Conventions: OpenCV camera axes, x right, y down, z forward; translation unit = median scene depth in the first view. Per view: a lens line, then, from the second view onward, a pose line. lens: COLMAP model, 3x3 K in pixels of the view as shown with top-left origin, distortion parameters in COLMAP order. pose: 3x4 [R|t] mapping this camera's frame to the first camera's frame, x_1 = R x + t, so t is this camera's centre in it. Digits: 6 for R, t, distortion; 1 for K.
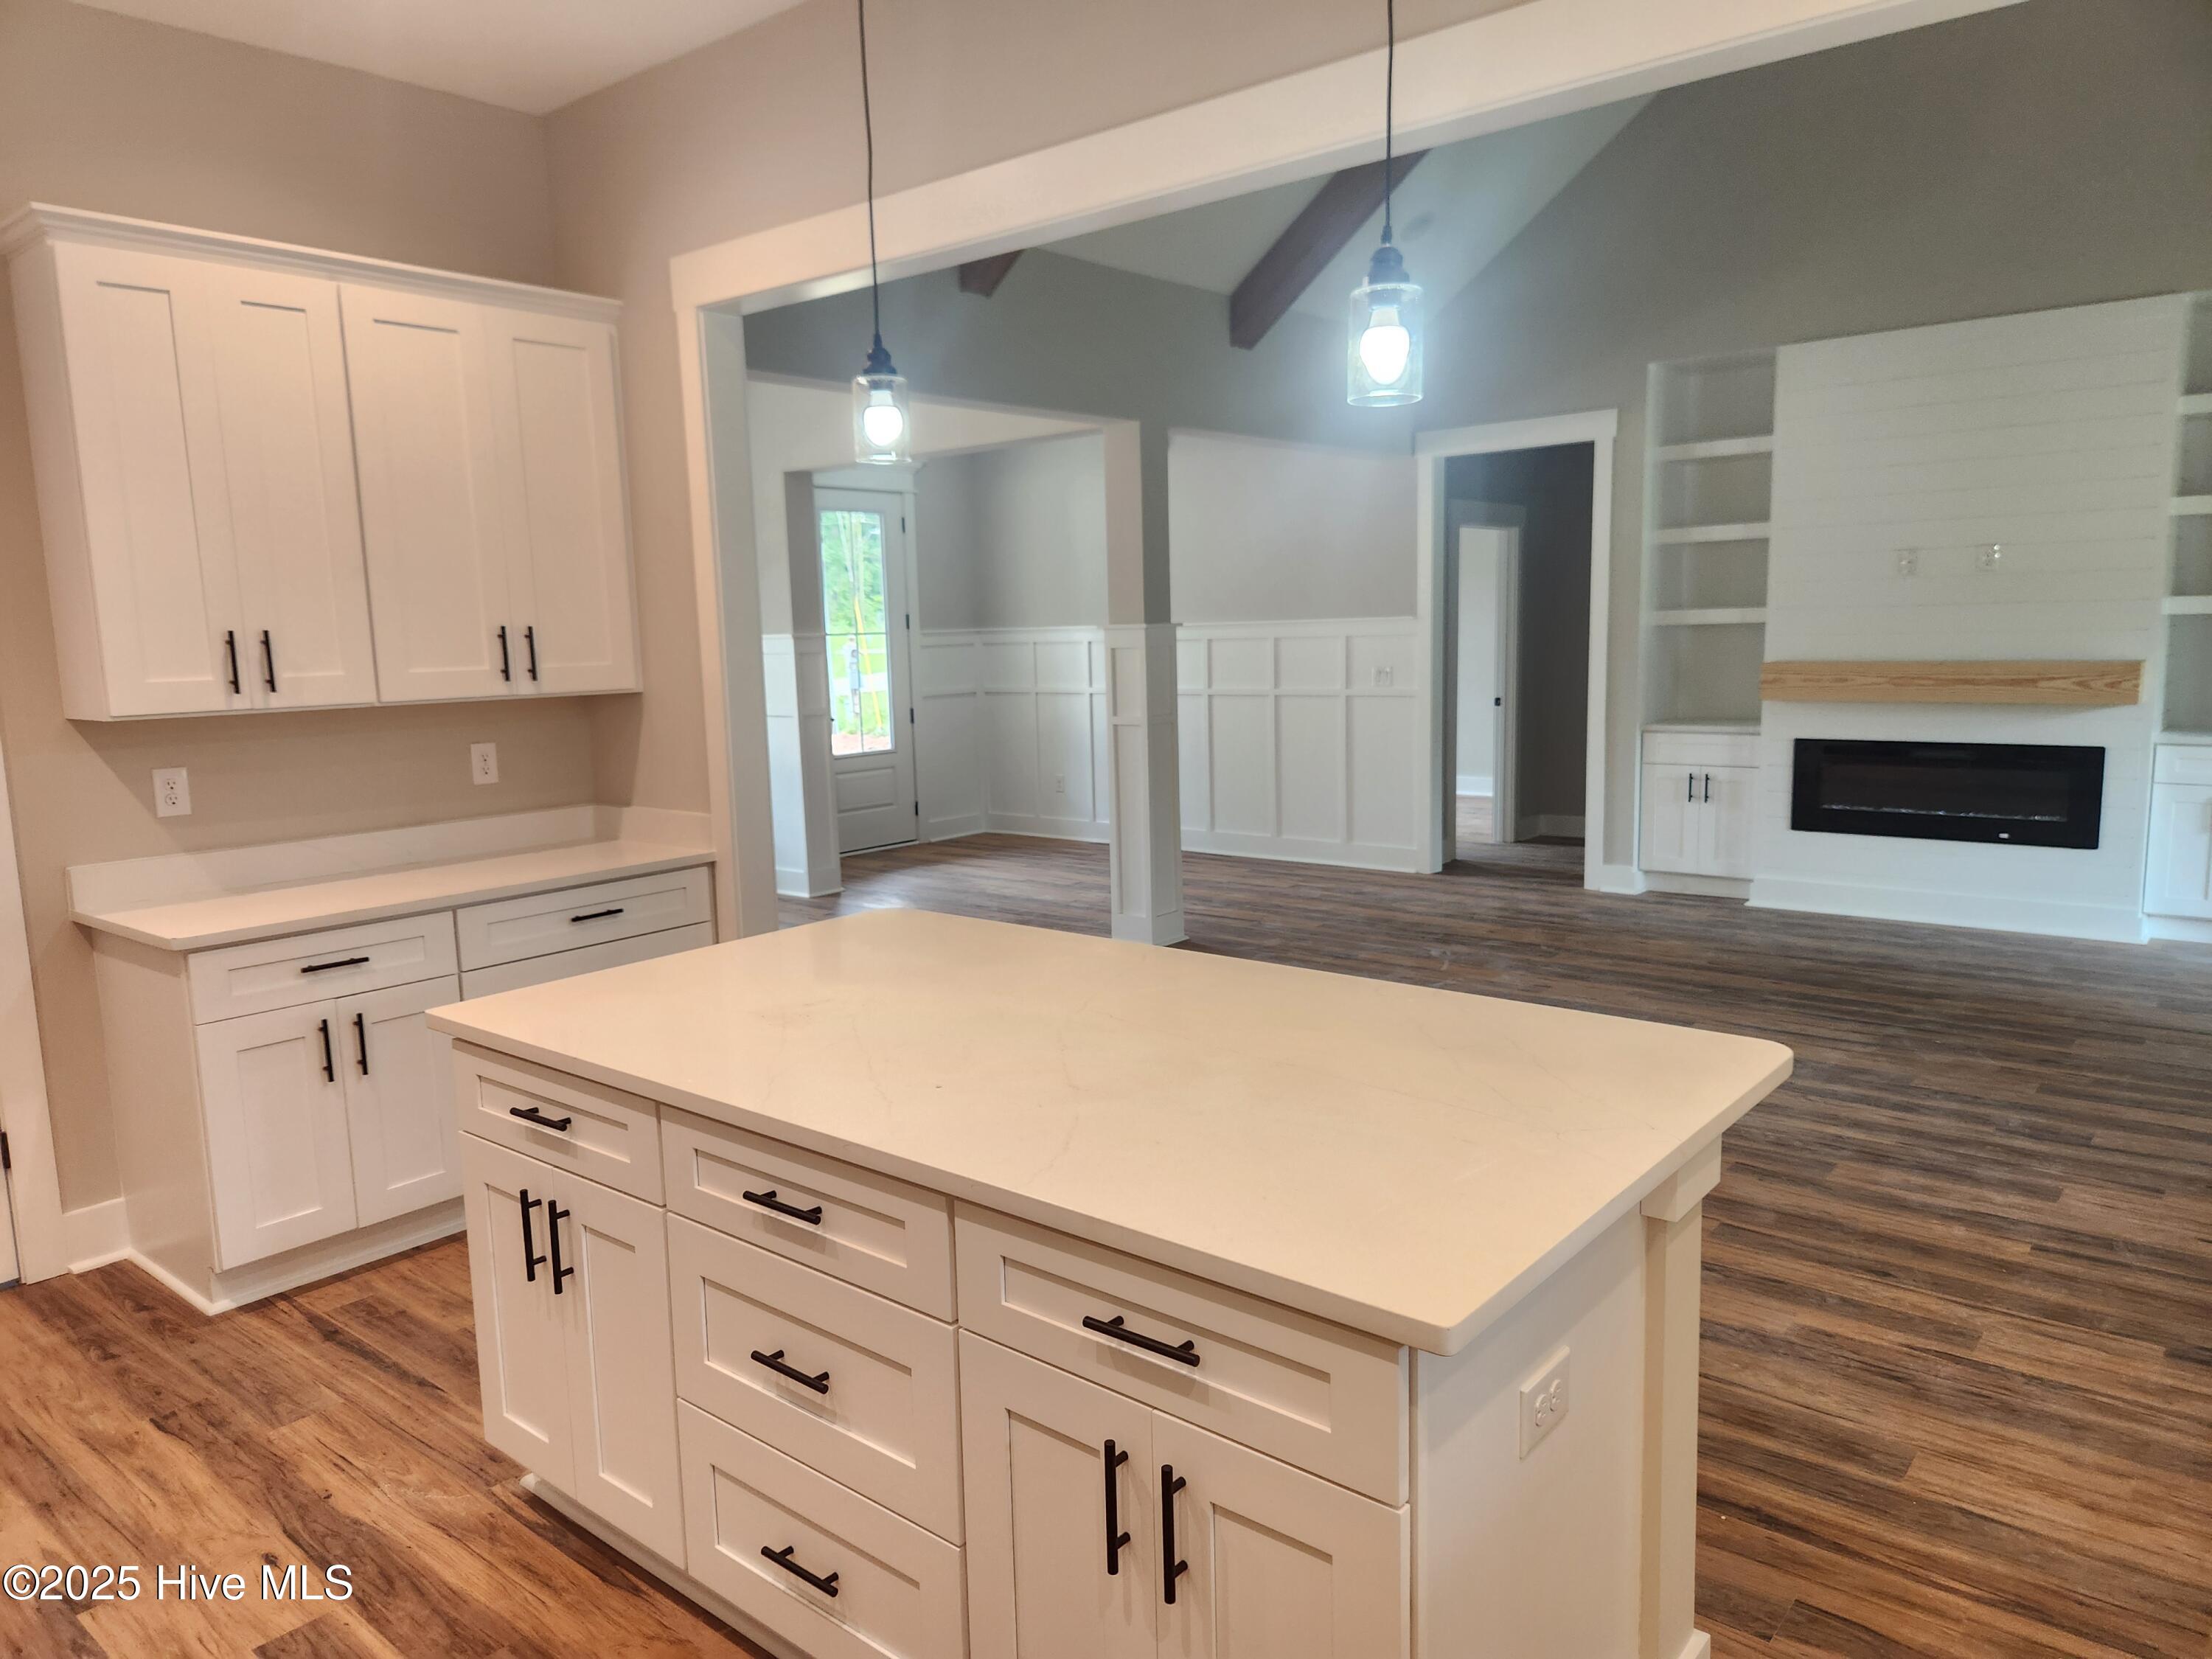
lens RADIAL K [[1489.9, 0, 1098.4], [0, 1489.9, 830.6], [0, 0, 1]] dist [0.069364, -0.061248]
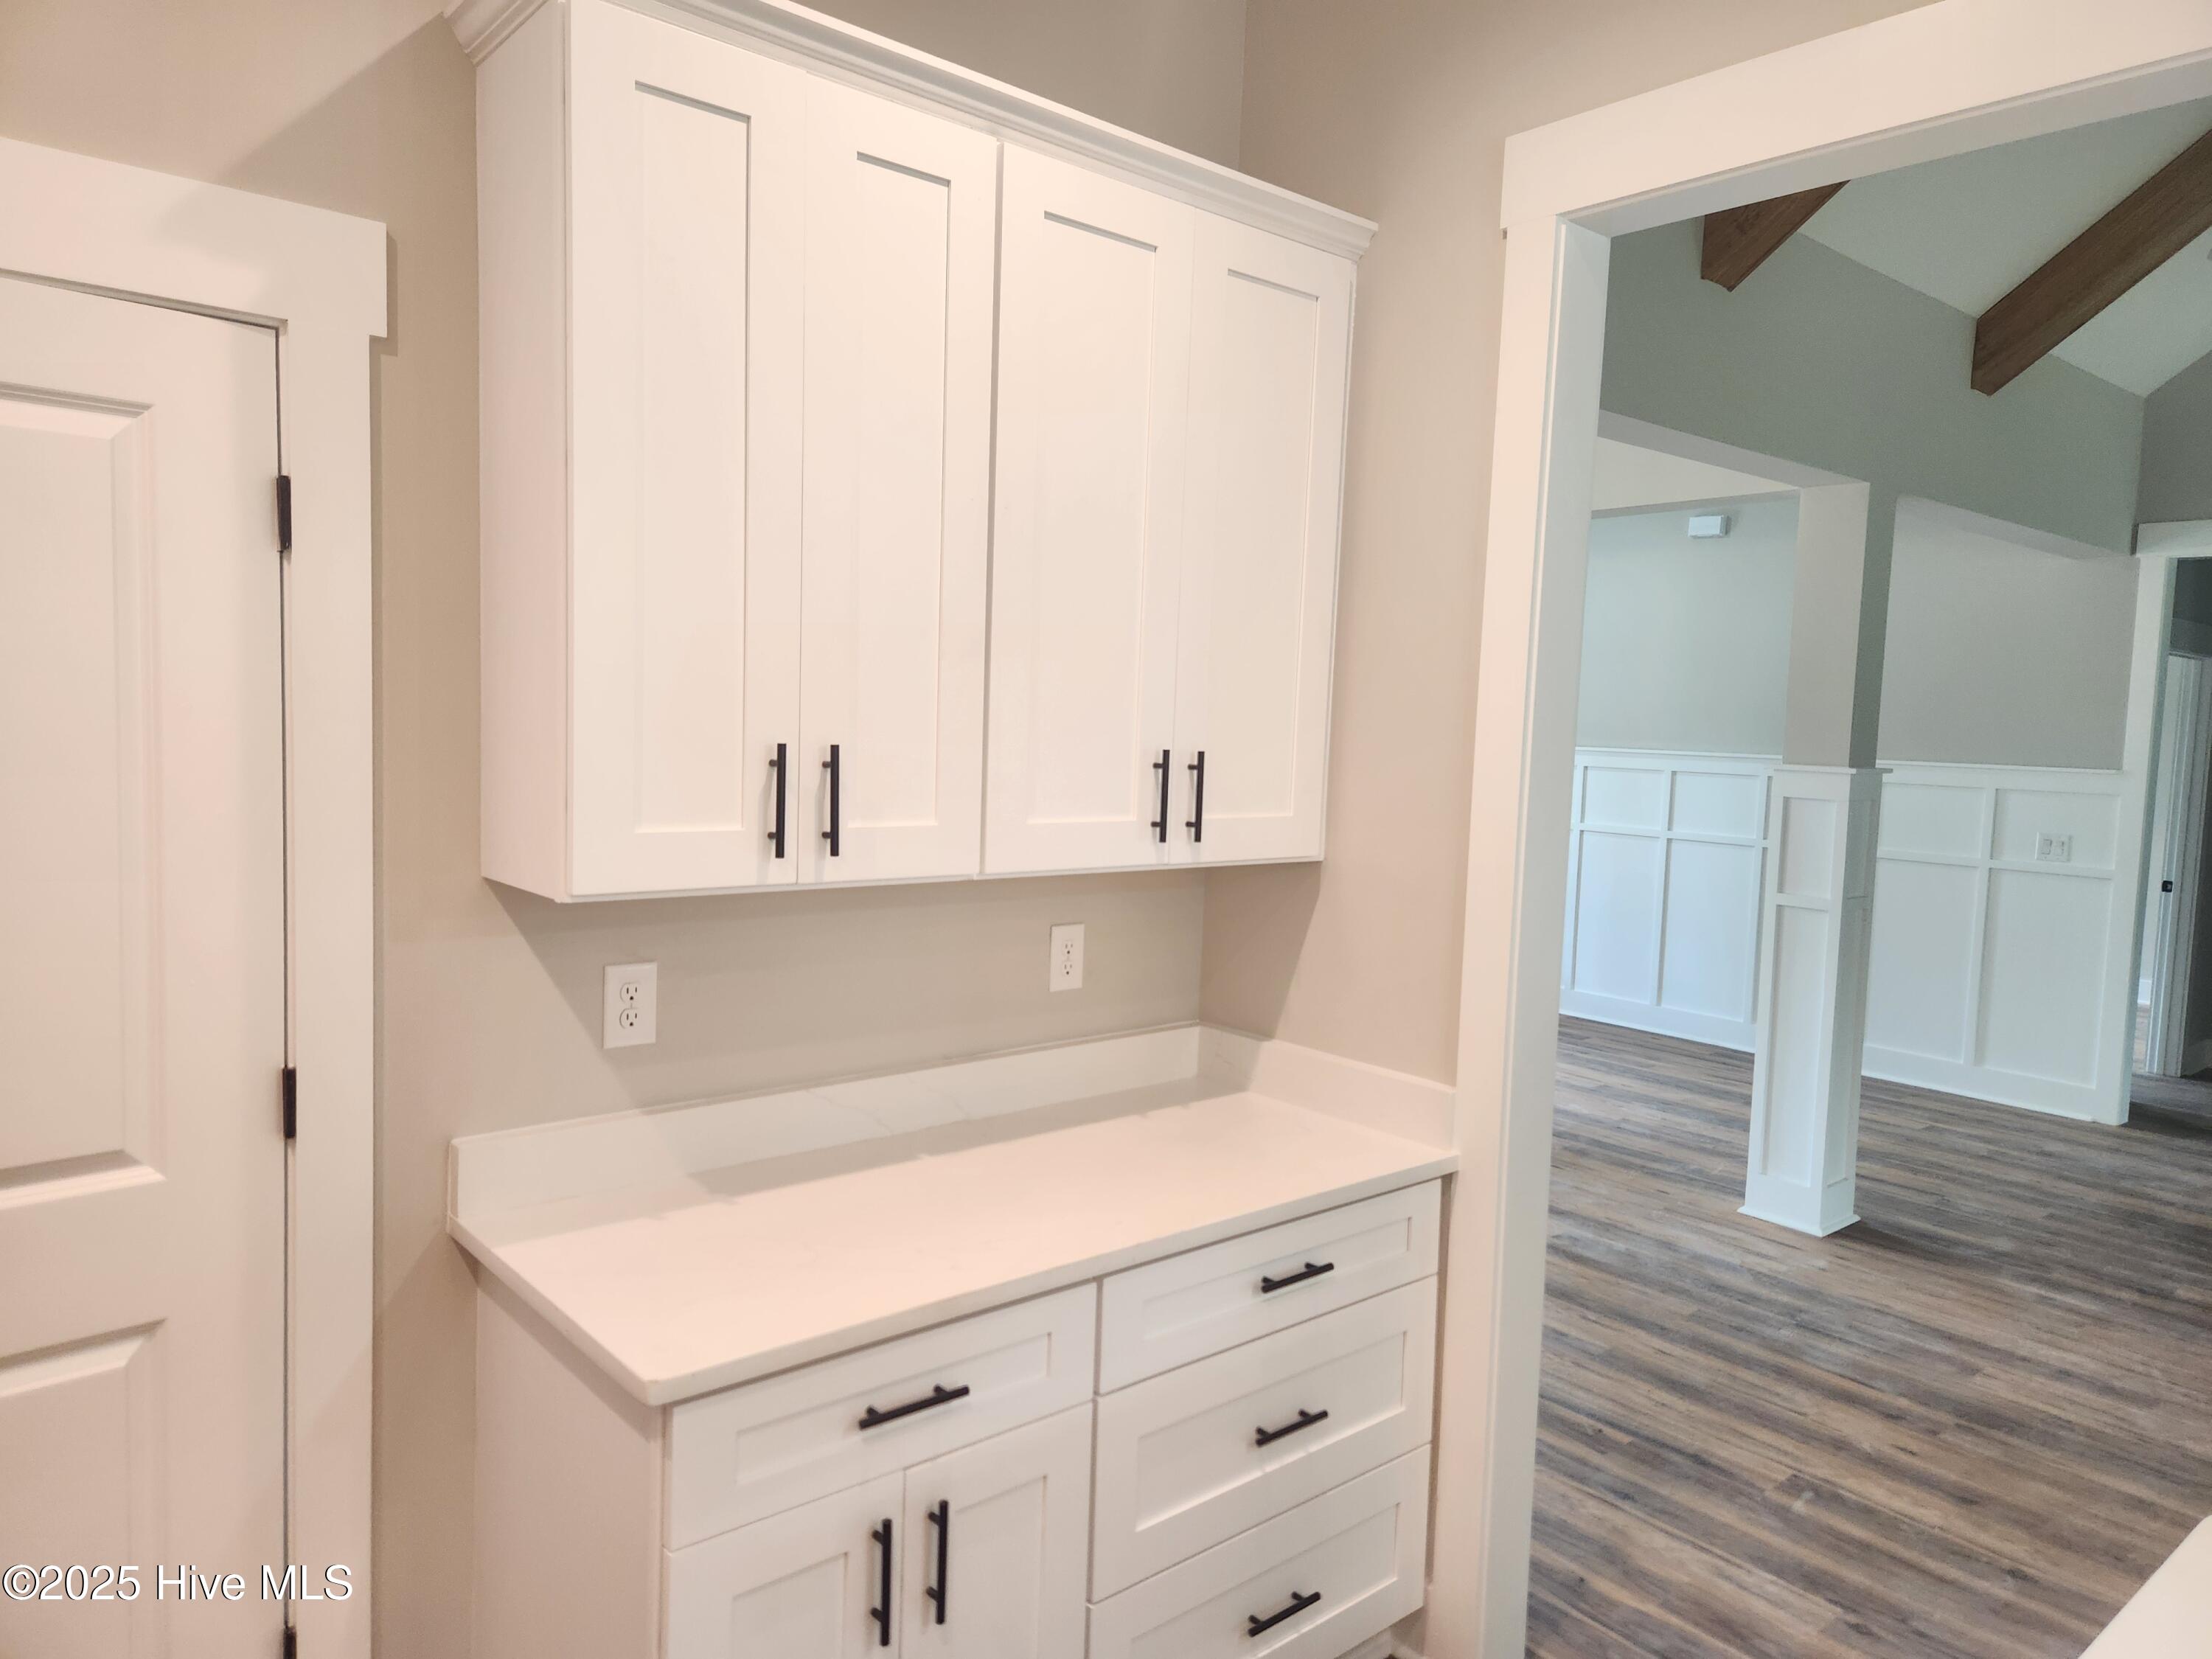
lens RADIAL K [[1457.1, 0, 1116.3], [0, 1457.1, 820.7], [0, 0, 1]] dist [0.055186, -0.003903]
pose [[0.985997, 0.075791, -0.148545, -0.339890], [-0.085041, 0.994749, -0.056936, -0.076679], [0.143449, 0.068771, 0.987265, 0.454265]]
